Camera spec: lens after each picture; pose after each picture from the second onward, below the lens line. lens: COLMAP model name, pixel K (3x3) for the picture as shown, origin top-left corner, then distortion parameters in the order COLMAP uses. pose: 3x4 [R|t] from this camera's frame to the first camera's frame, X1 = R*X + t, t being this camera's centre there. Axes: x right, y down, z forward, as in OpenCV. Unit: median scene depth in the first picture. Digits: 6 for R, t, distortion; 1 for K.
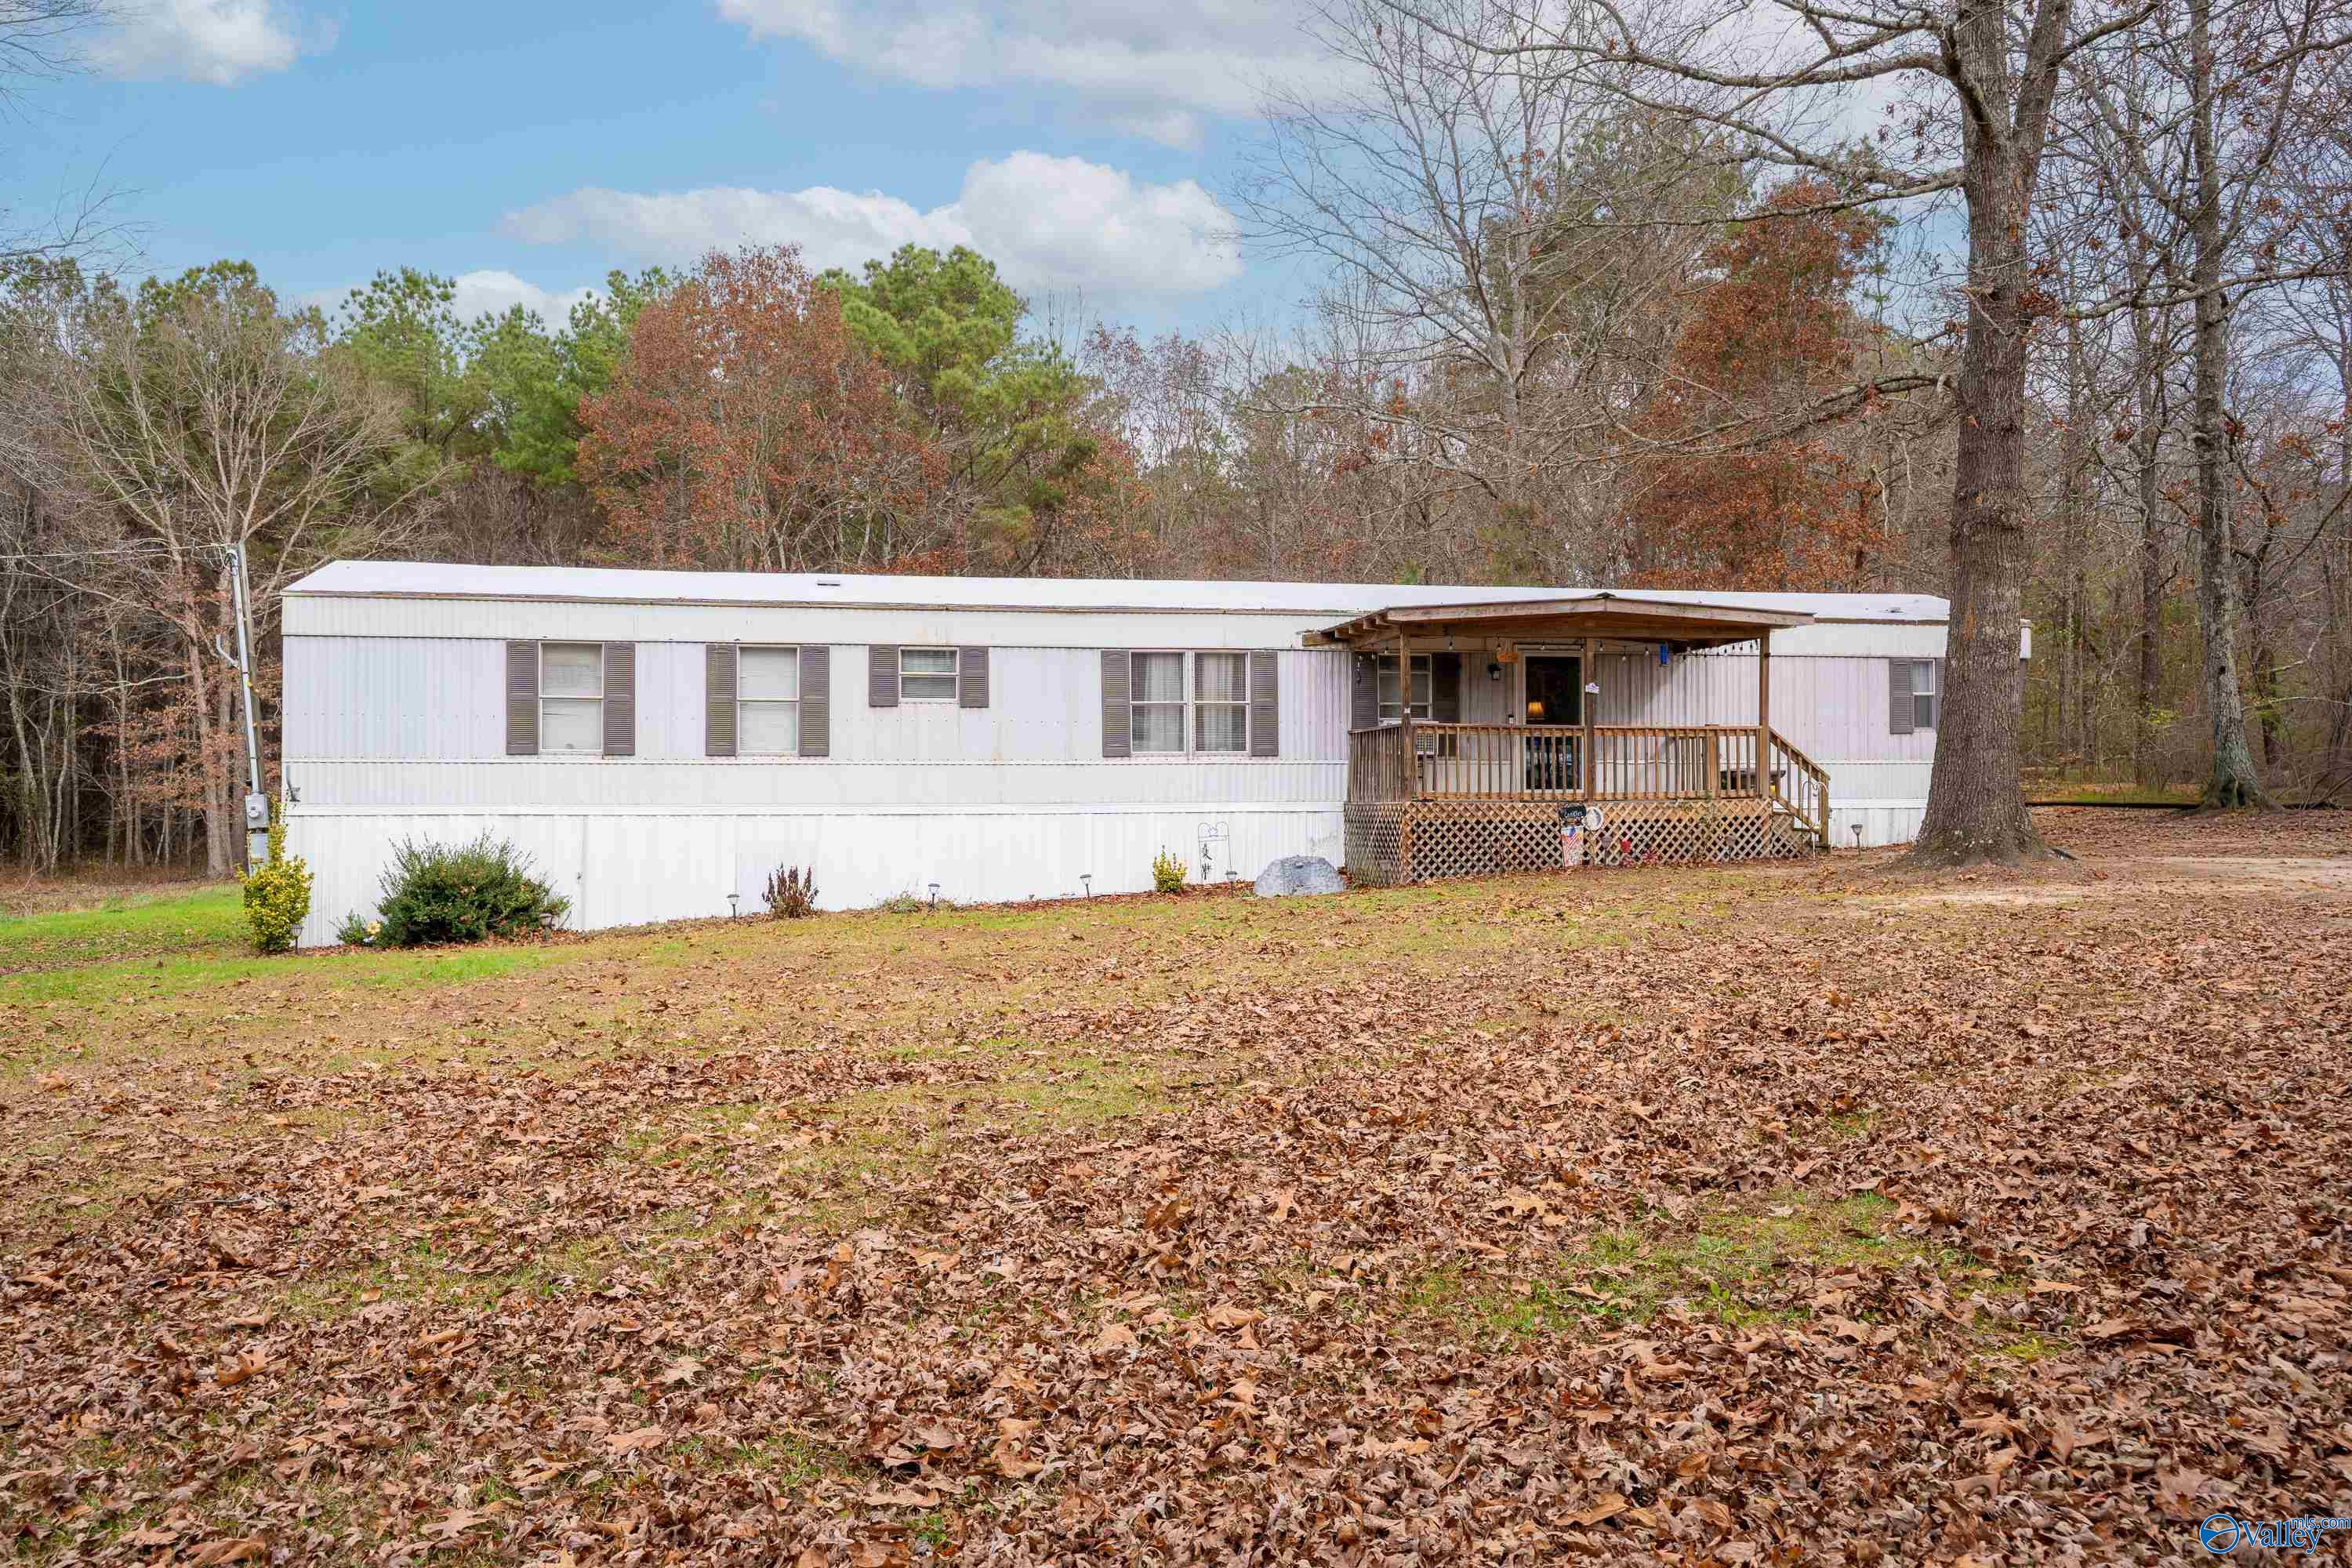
lens RADIAL K [[1835.9, 0, 1165.2], [0, 1835.9, 736.7], [0, 0, 1]] dist [0.047130, -0.007229]
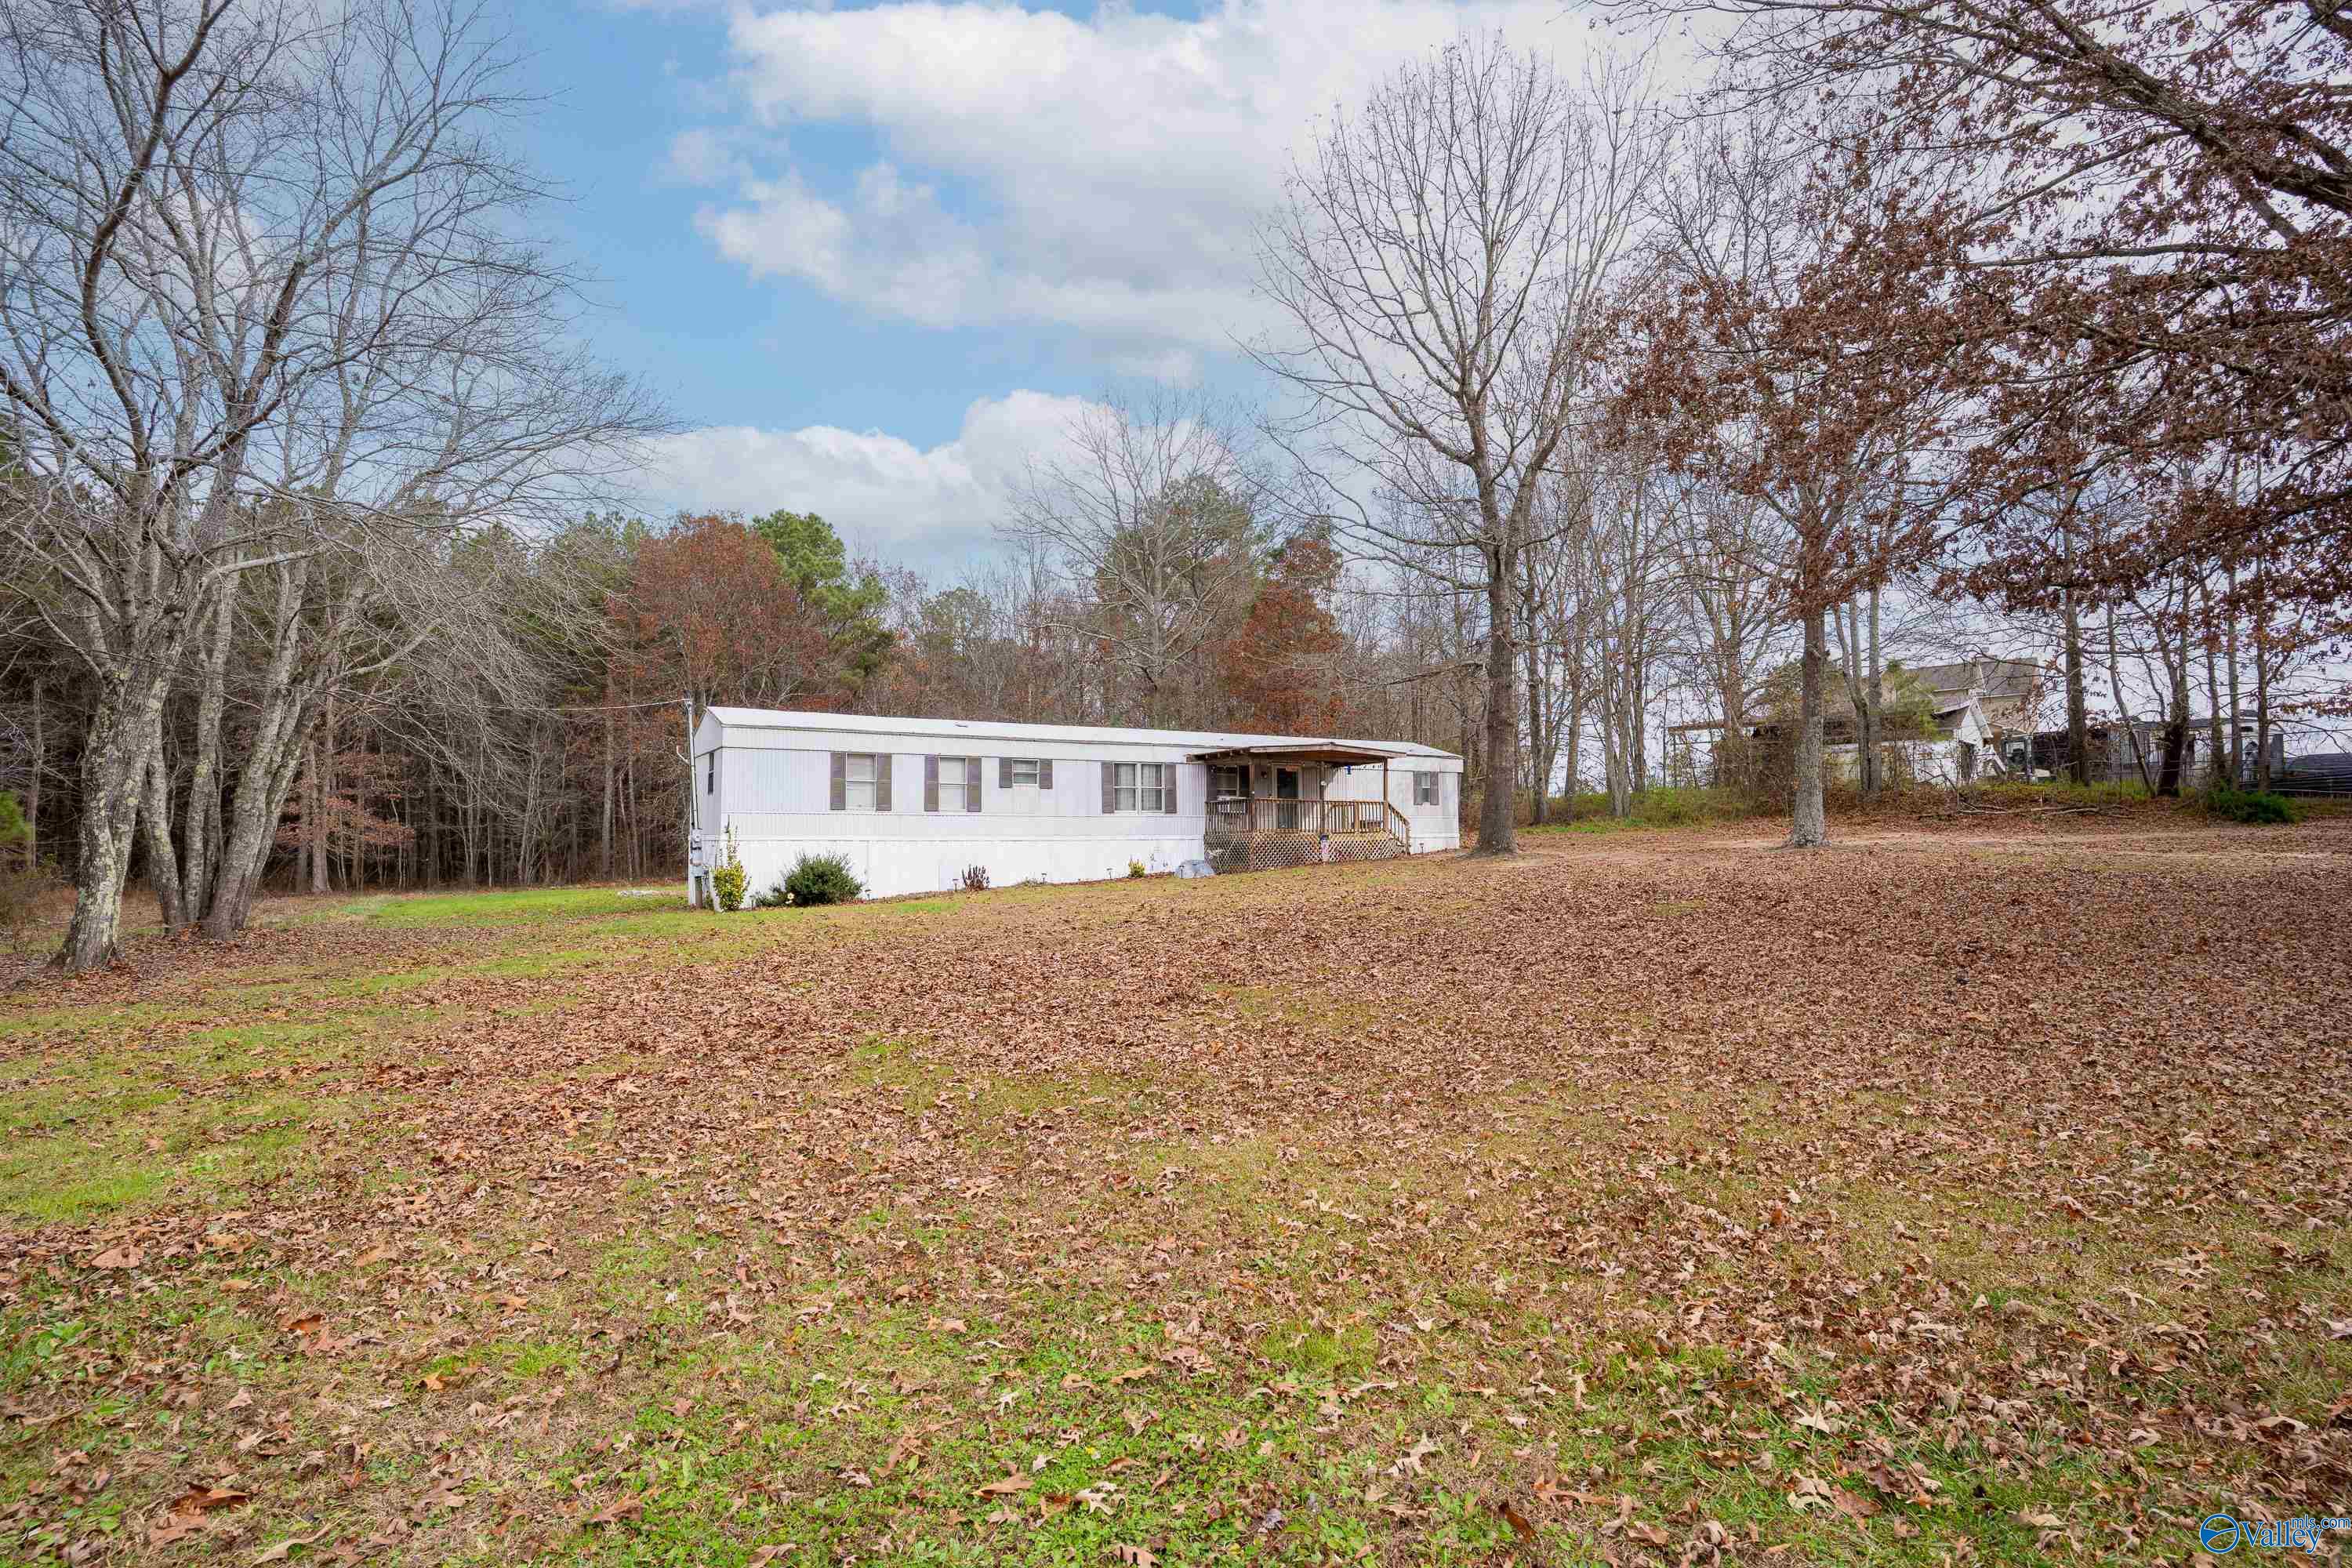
lens RADIAL K [[1149.1, 0, 1178.6], [0, 1149.1, 780.7], [0, 0, 1]] dist [-0.048129, 0.013663]
pose [[0.938389, 0.015060, 0.345252, -0.408709], [-0.007438, 0.999699, -0.023392, 0.004359], [-0.345500, 0.019383, 0.938218, -0.255356]]
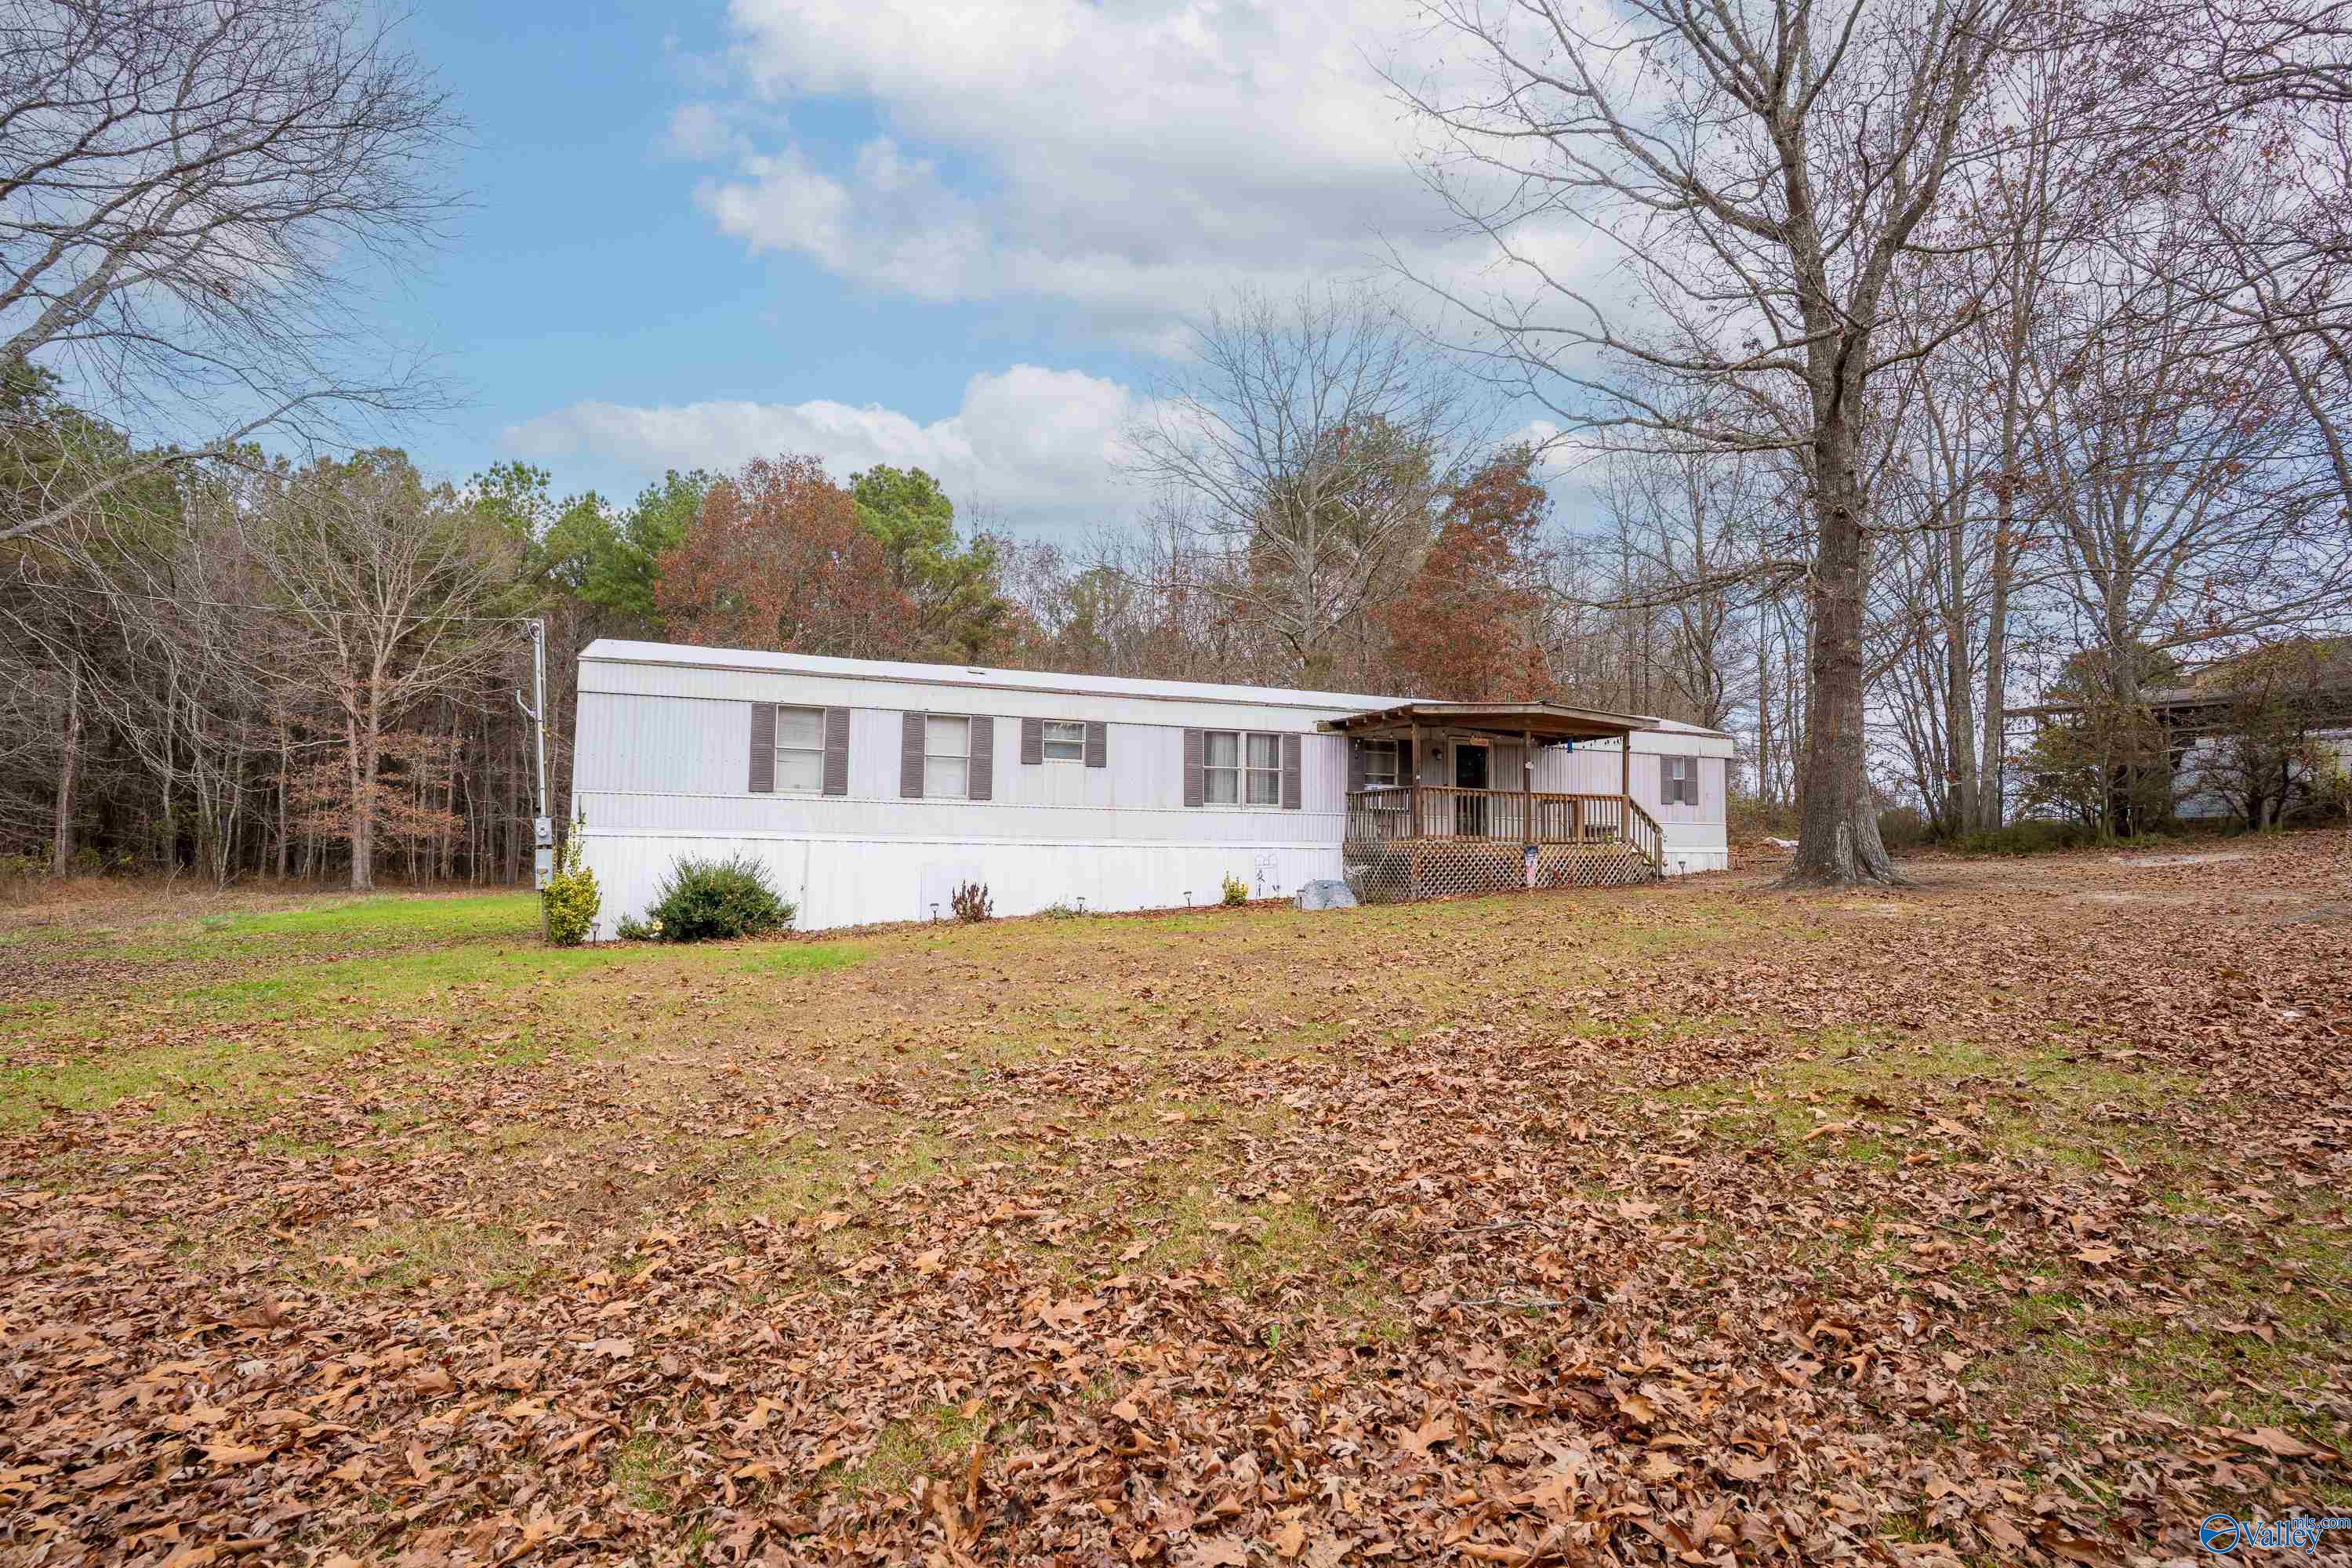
lens RADIAL K [[1149.1, 0, 1167.5], [0, 1149.1, 789.2], [0, 0, 1]] dist [-0.048129, 0.013663]
pose [[0.981724, 0.026339, 0.188477, -0.211063], [-0.022992, 0.999537, -0.019925, 0.016053], [-0.188915, 0.015228, 0.981875, 0.163392]]
